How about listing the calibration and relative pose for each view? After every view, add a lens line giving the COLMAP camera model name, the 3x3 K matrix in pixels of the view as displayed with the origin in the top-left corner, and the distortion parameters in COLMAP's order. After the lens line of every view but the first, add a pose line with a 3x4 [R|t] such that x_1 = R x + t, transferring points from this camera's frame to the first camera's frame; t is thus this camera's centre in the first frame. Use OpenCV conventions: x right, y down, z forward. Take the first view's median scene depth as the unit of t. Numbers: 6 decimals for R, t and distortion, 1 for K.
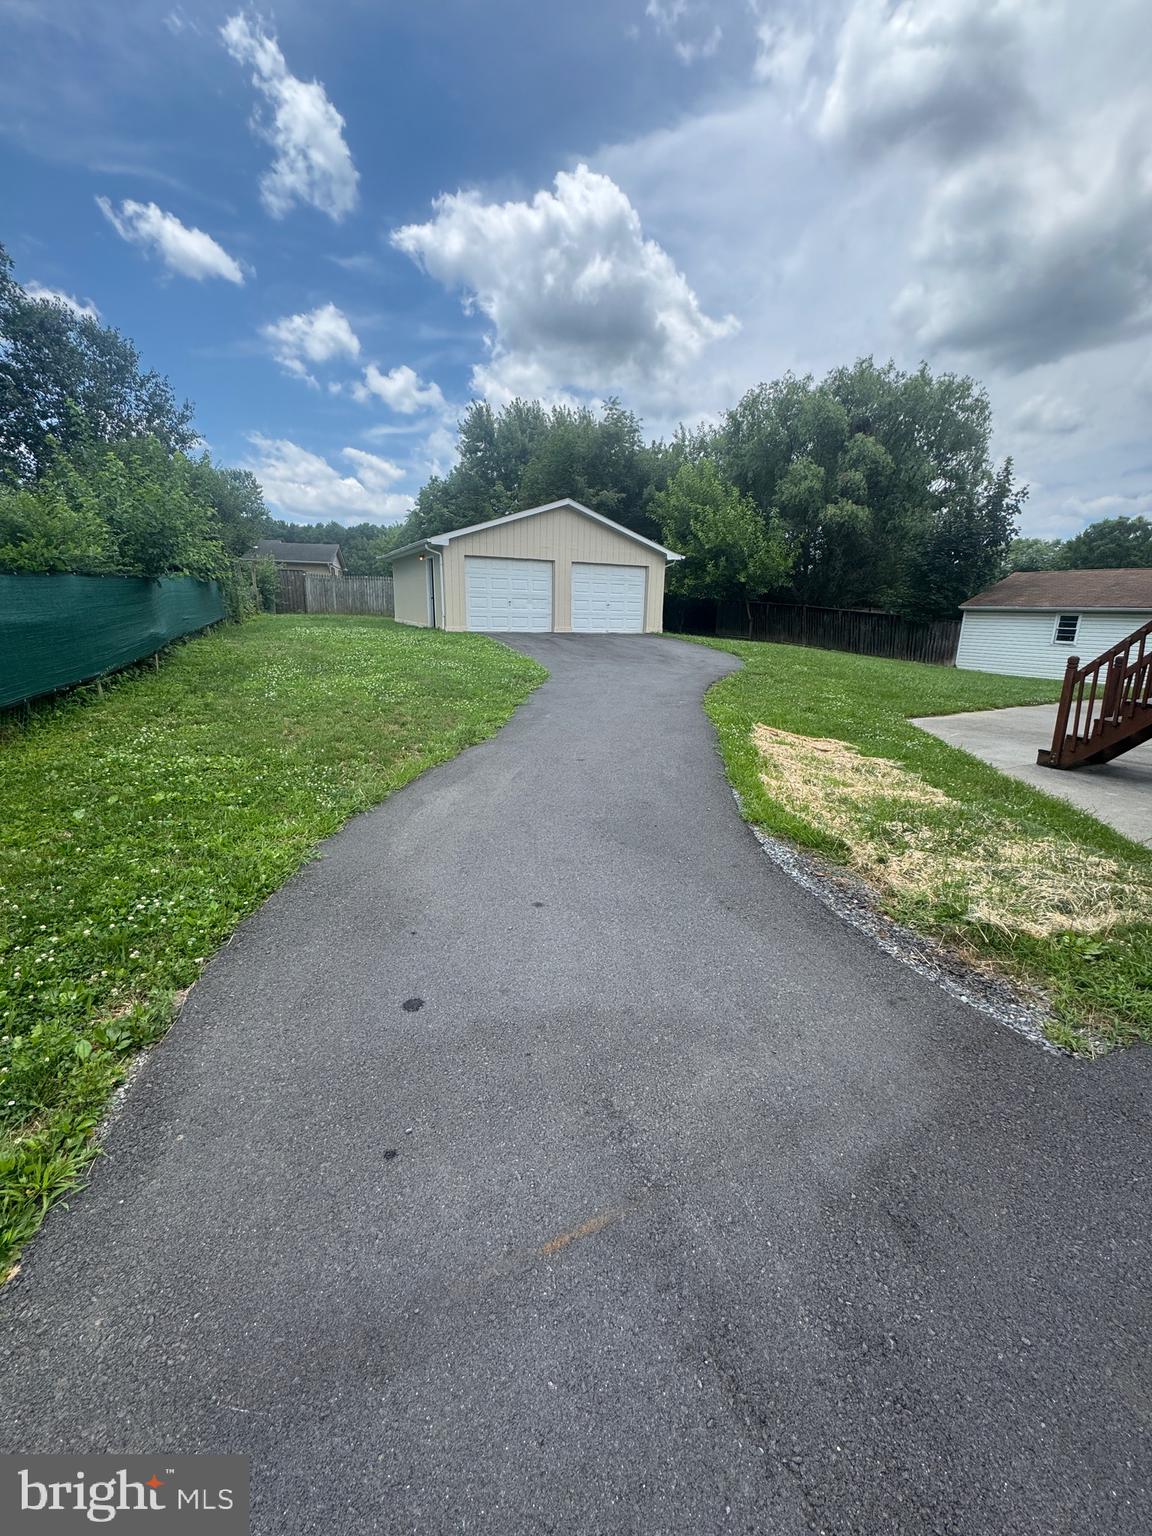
lens RADIAL K [[616.5, 0, 578.8], [0, 616.5, 766.0], [0, 0, 1]] dist [0.010752, -0.000464]
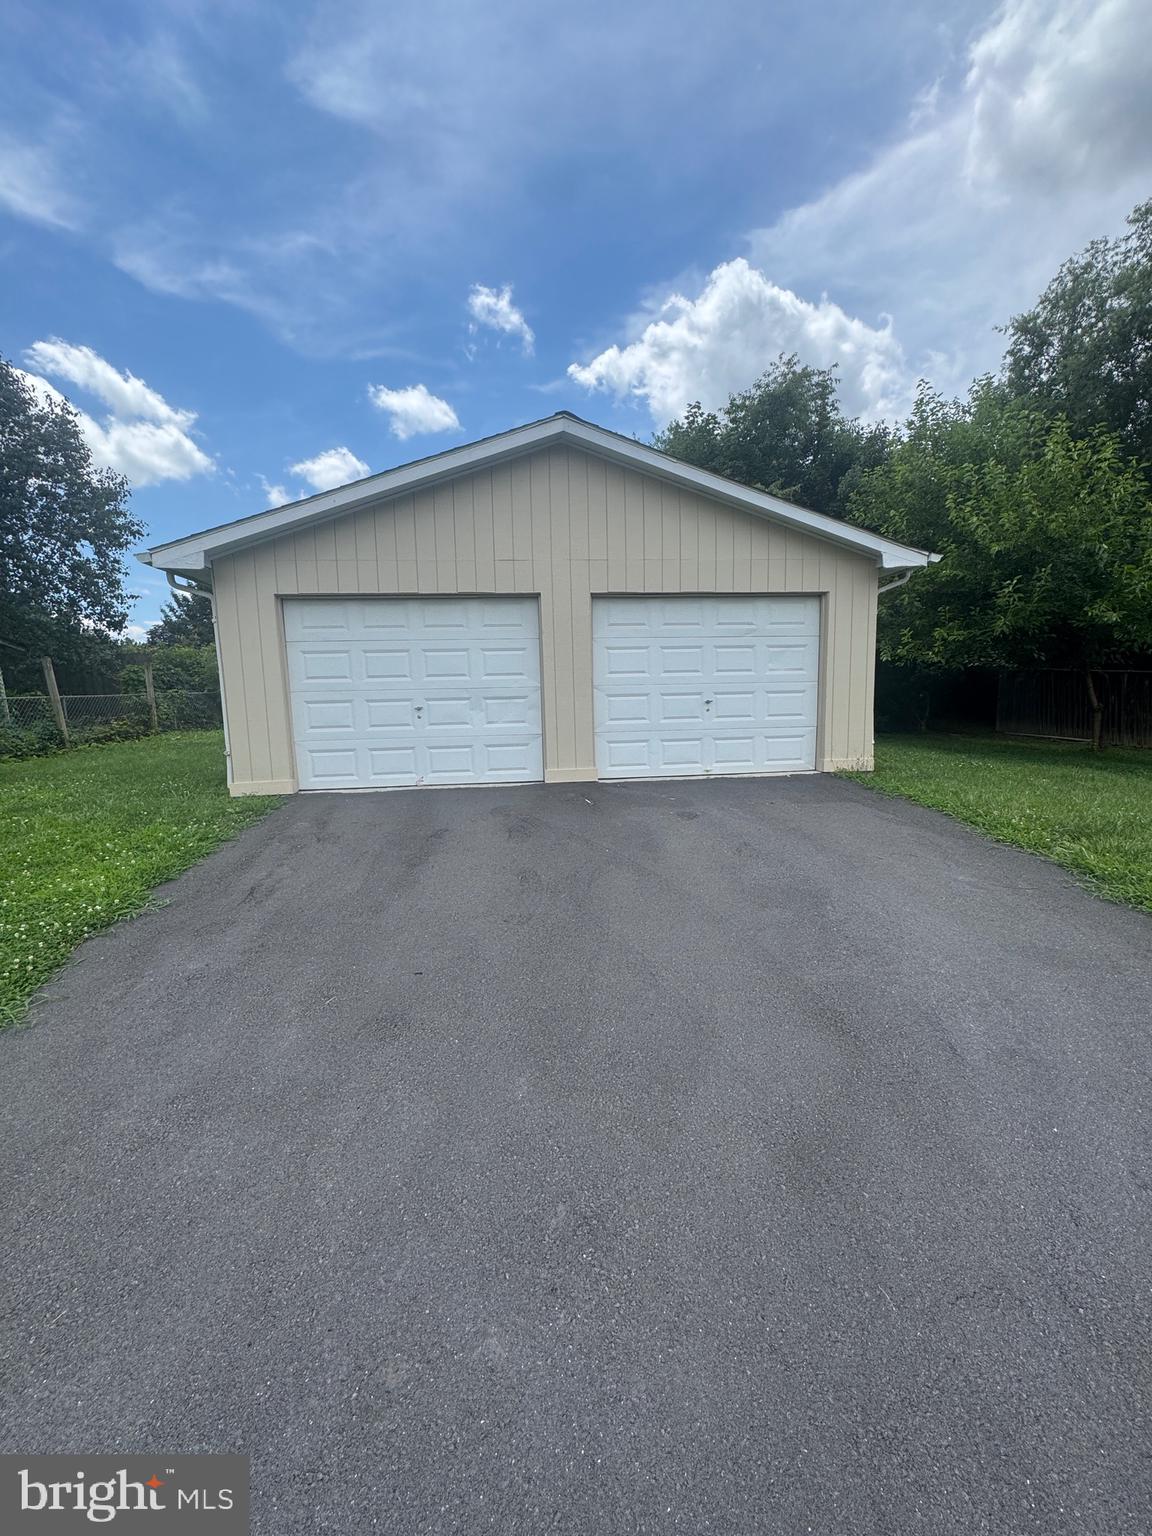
lens RADIAL K [[616.5, 0, 570.0], [0, 616.5, 771.9], [0, 0, 1]] dist [0.010752, -0.000464]
pose [[0.938757, -0.009666, -0.344443, 0.088566], [-0.037125, 0.990951, -0.128990, -0.154274], [0.342573, 0.133878, 0.929903, 0.578527]]
